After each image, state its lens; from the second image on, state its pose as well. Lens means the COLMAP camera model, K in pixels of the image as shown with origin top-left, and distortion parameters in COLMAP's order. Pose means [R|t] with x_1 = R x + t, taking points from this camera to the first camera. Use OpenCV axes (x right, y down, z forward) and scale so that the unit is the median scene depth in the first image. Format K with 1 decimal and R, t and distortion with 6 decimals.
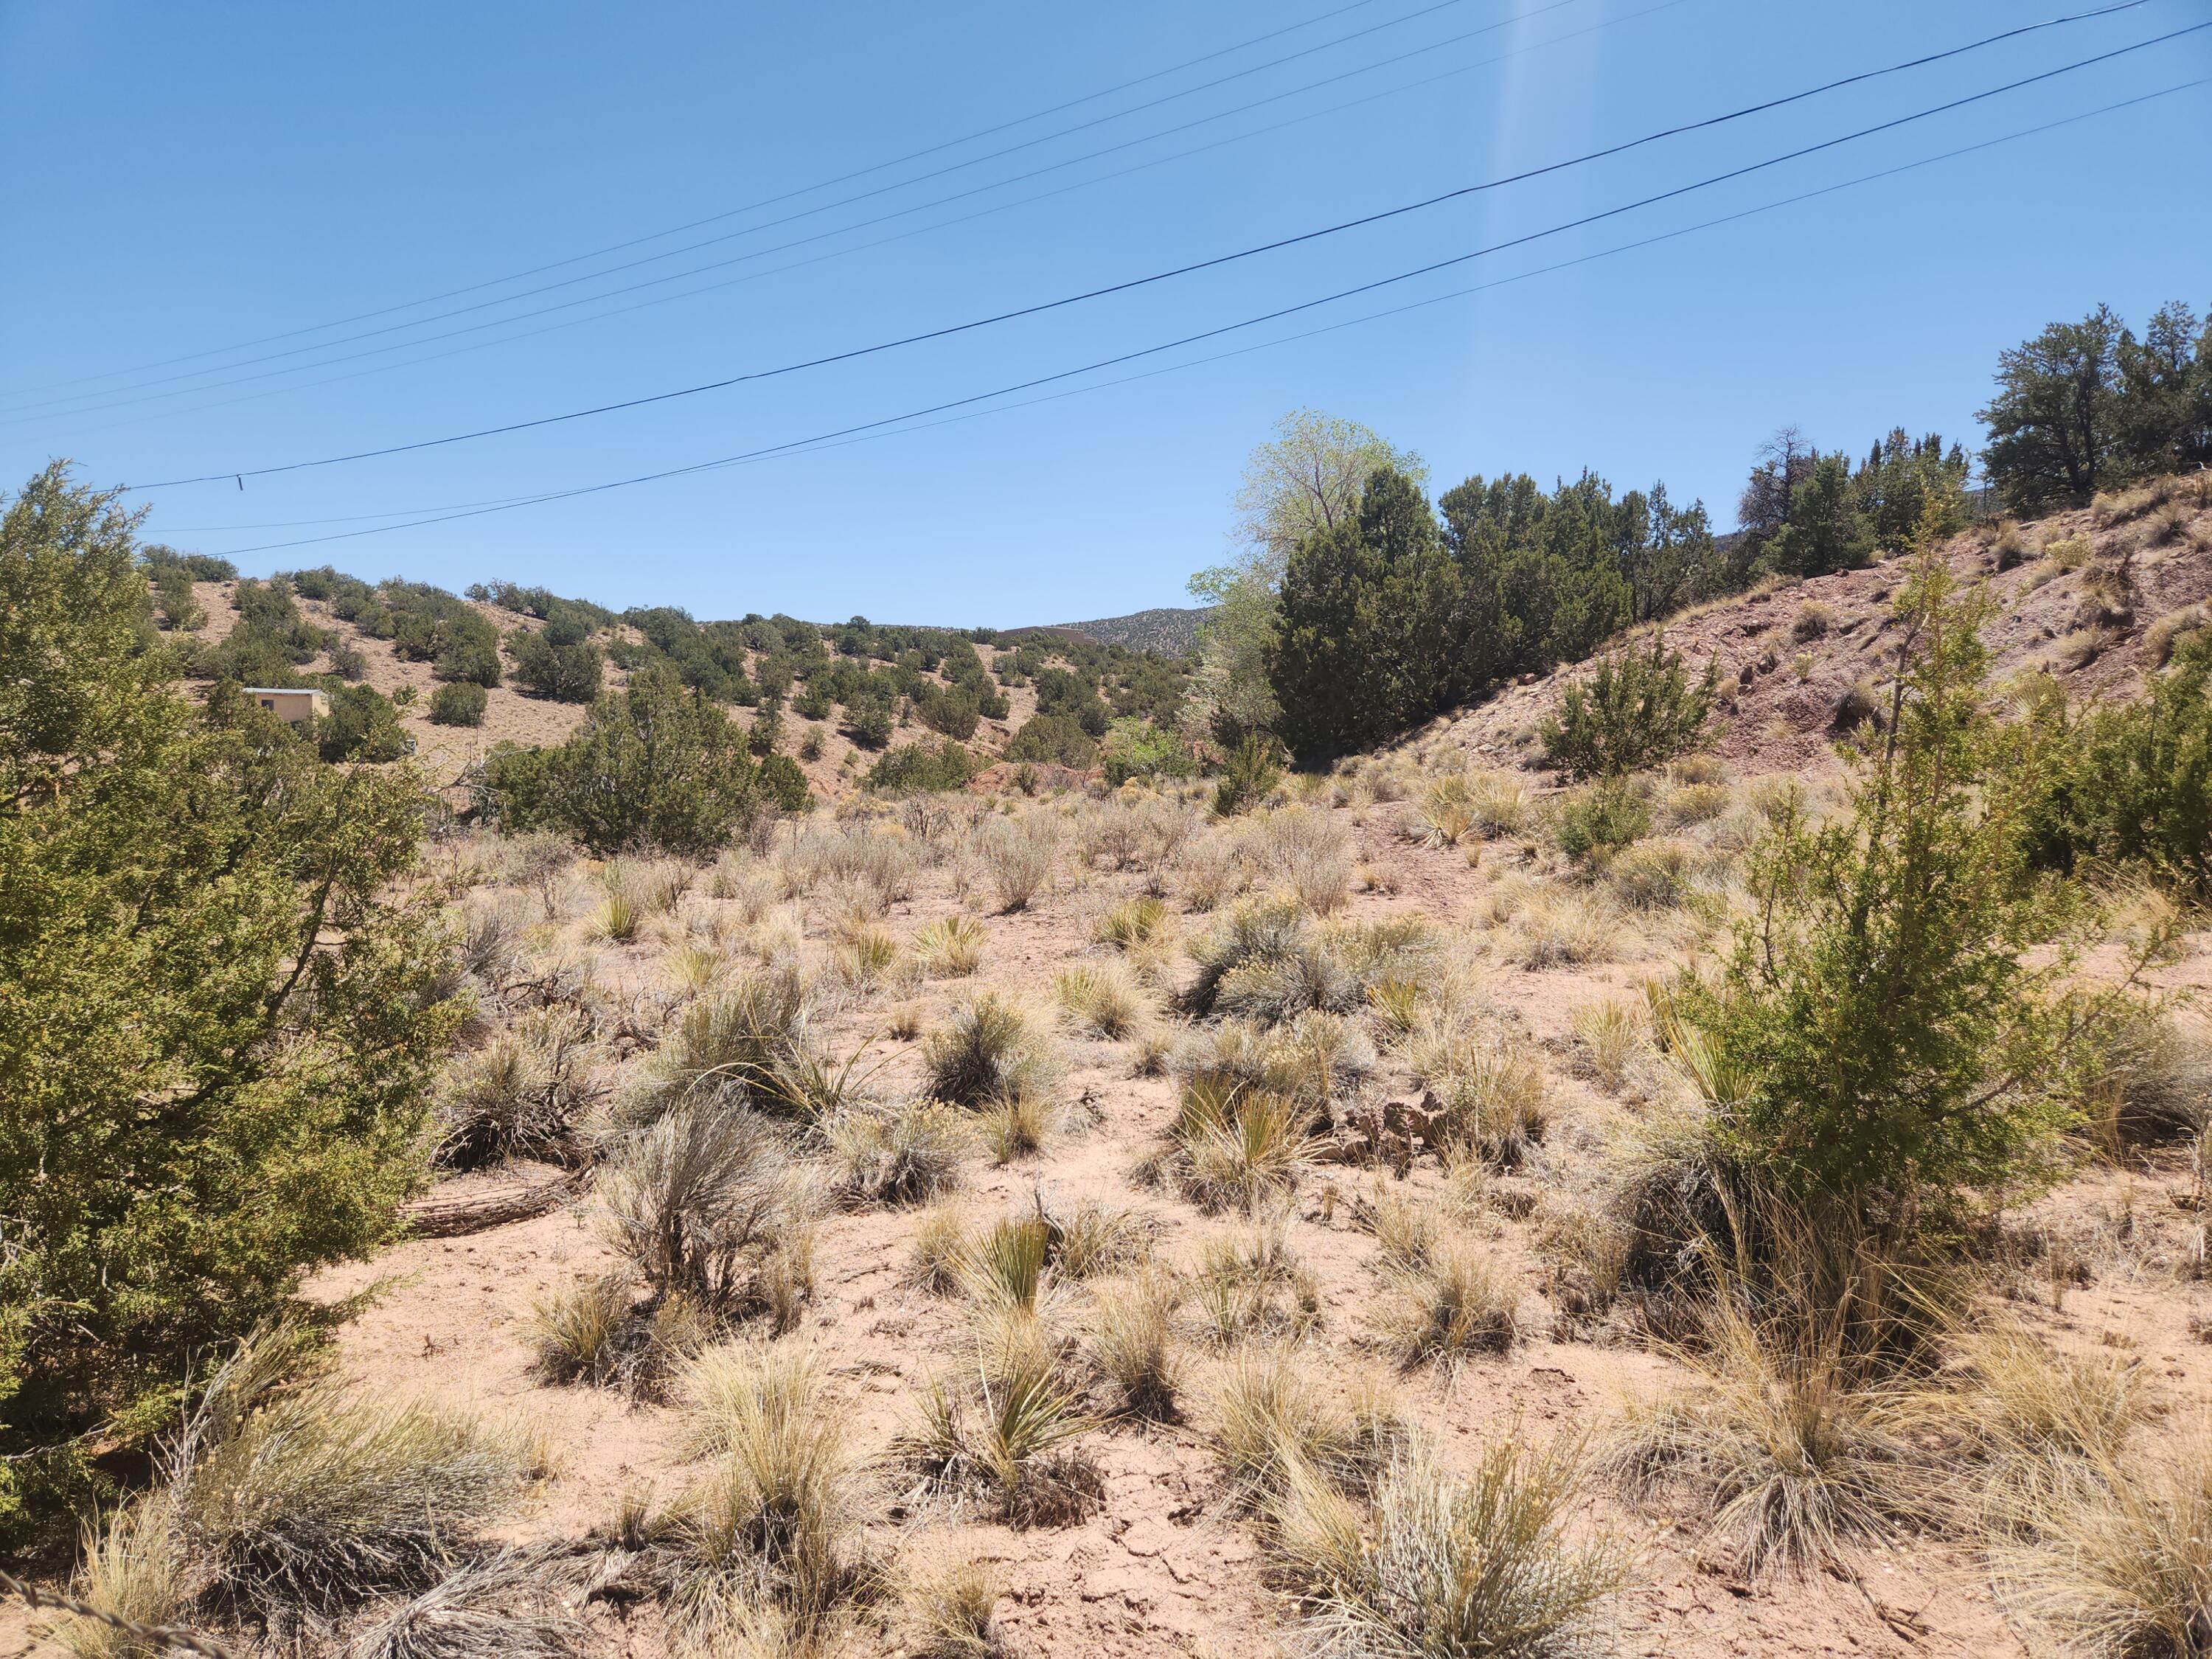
lens RADIAL K [[1417.6, 0, 1074.3], [0, 1417.6, 842.7], [0, 0, 1]] dist [0.052462, -0.036404]
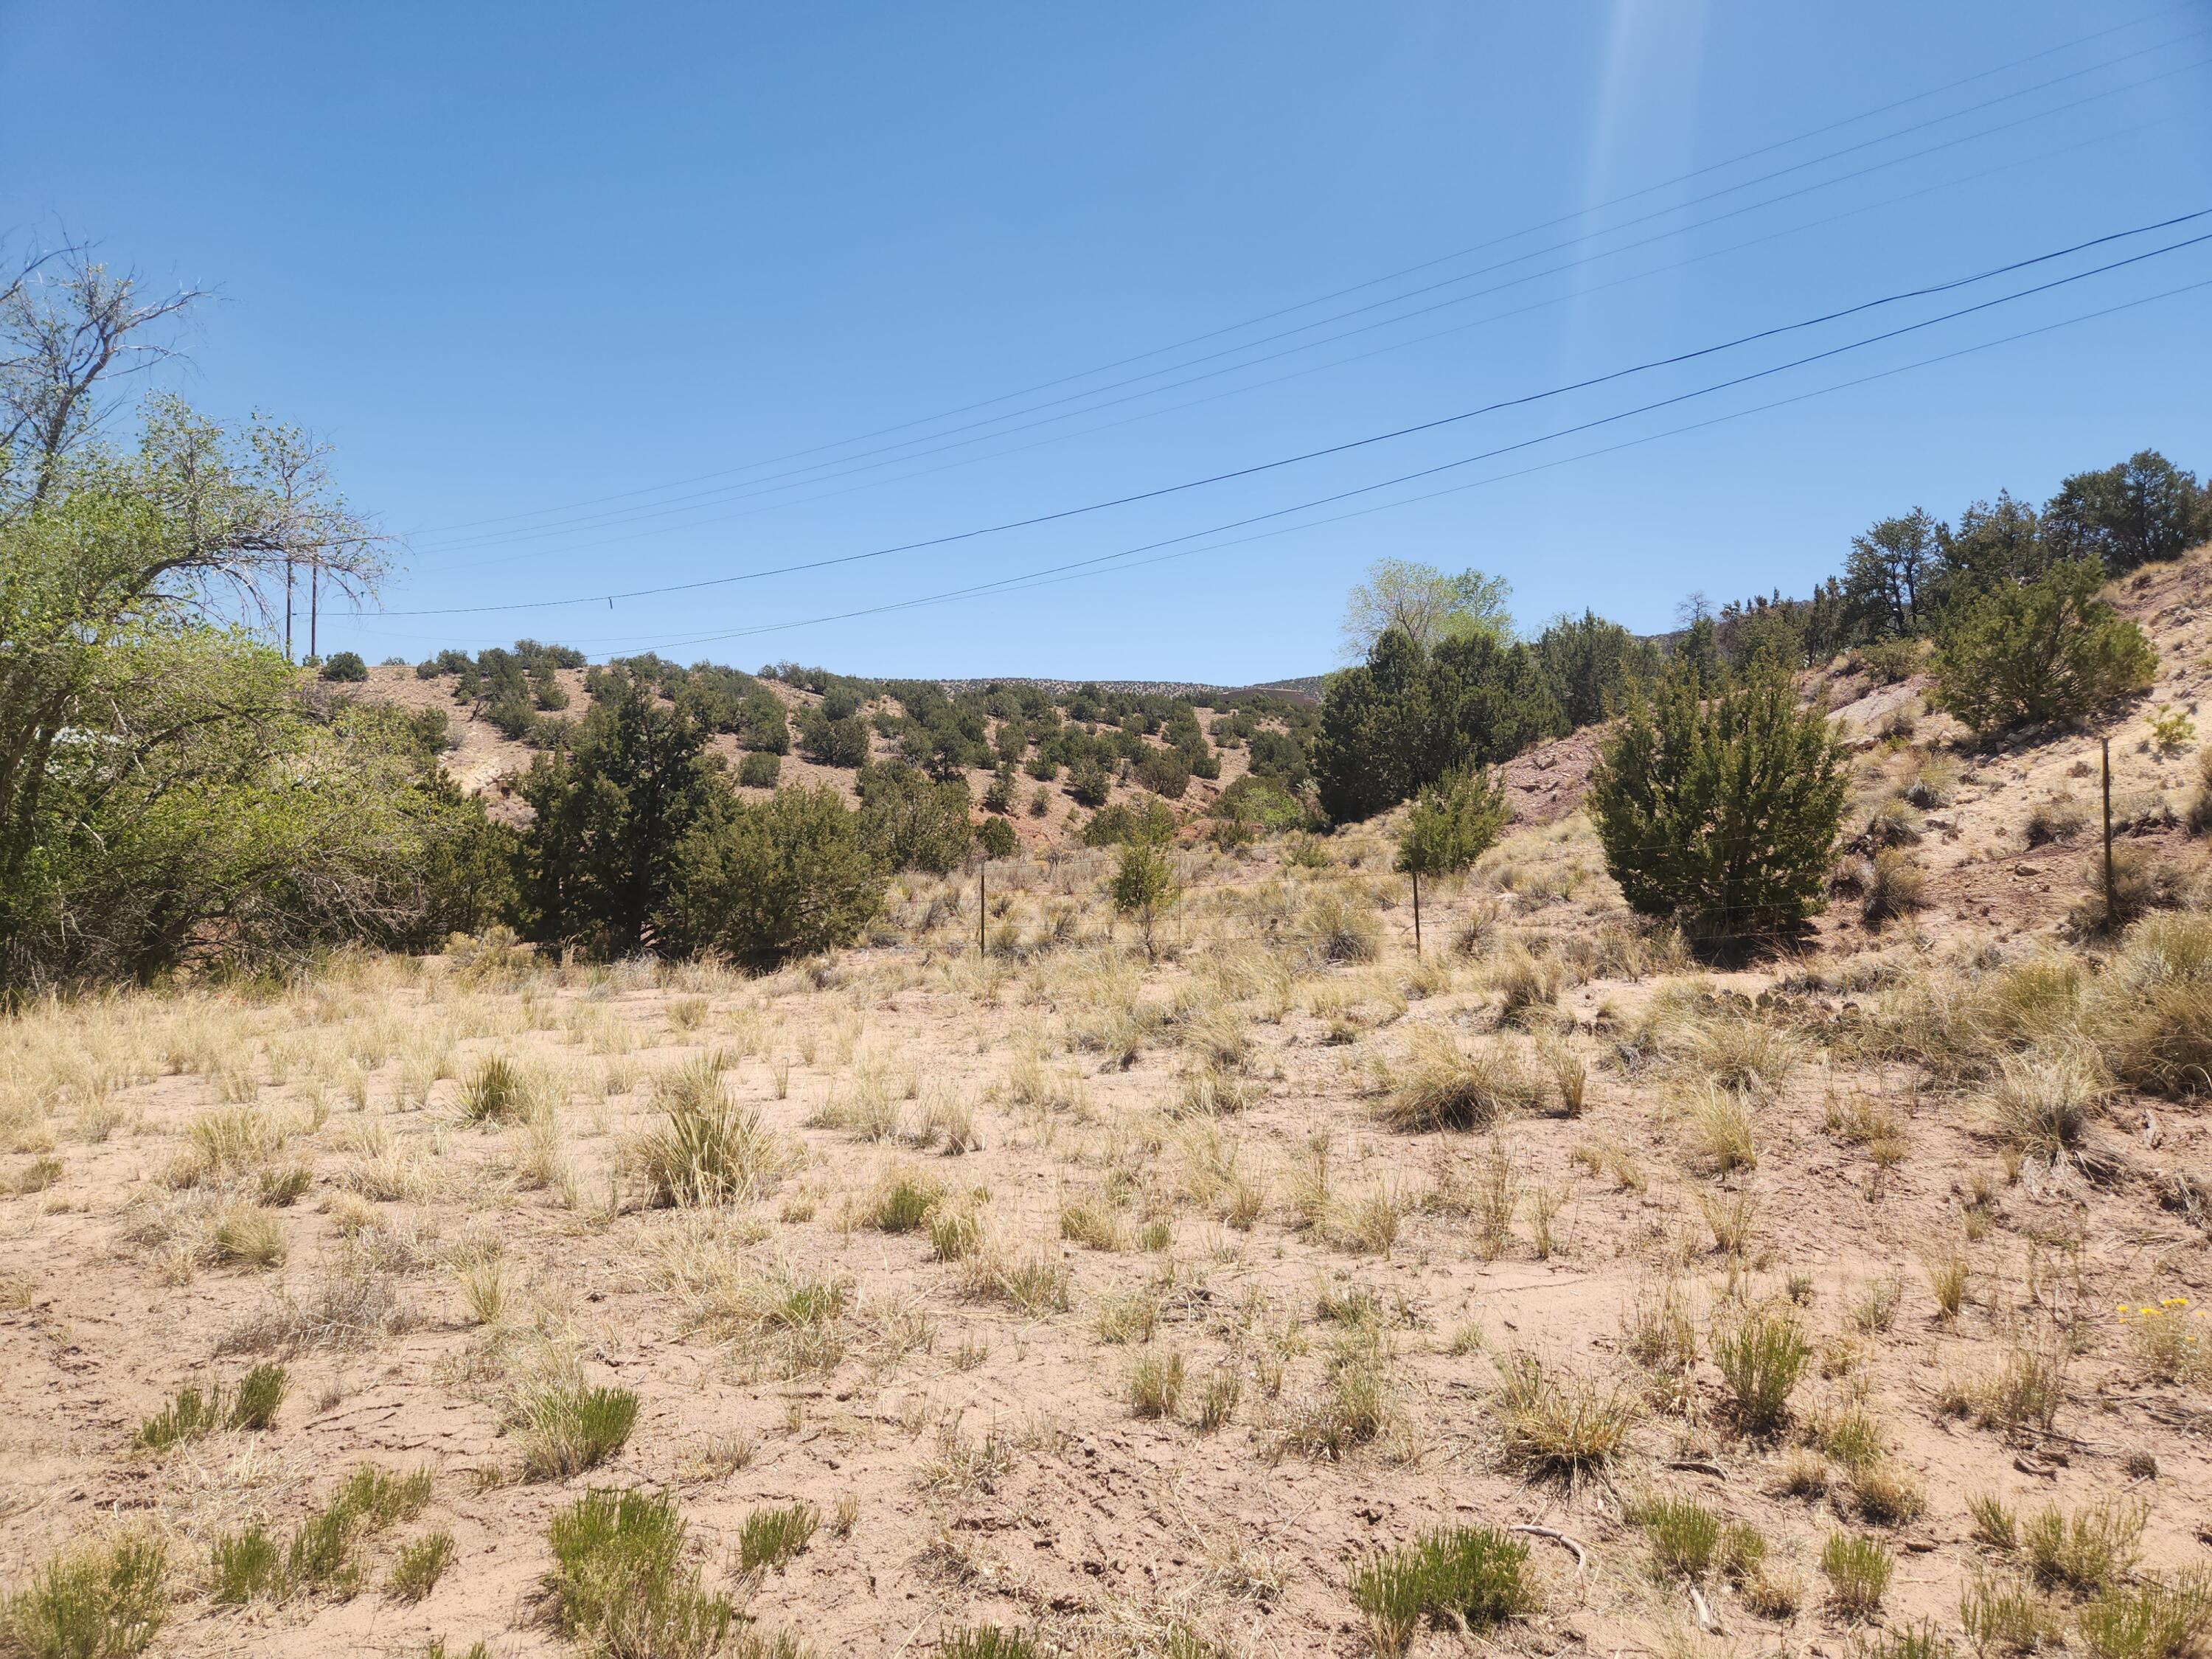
lens RADIAL K [[1417.6, 0, 1074.3], [0, 1417.6, 842.7], [0, 0, 1]] dist [0.052462, -0.036404]
pose [[0.985831, 0.009652, -0.167464, 0.034864], [-0.015867, 0.999233, -0.035810, 0.004581], [0.166990, 0.037960, 0.985228, -0.127120]]
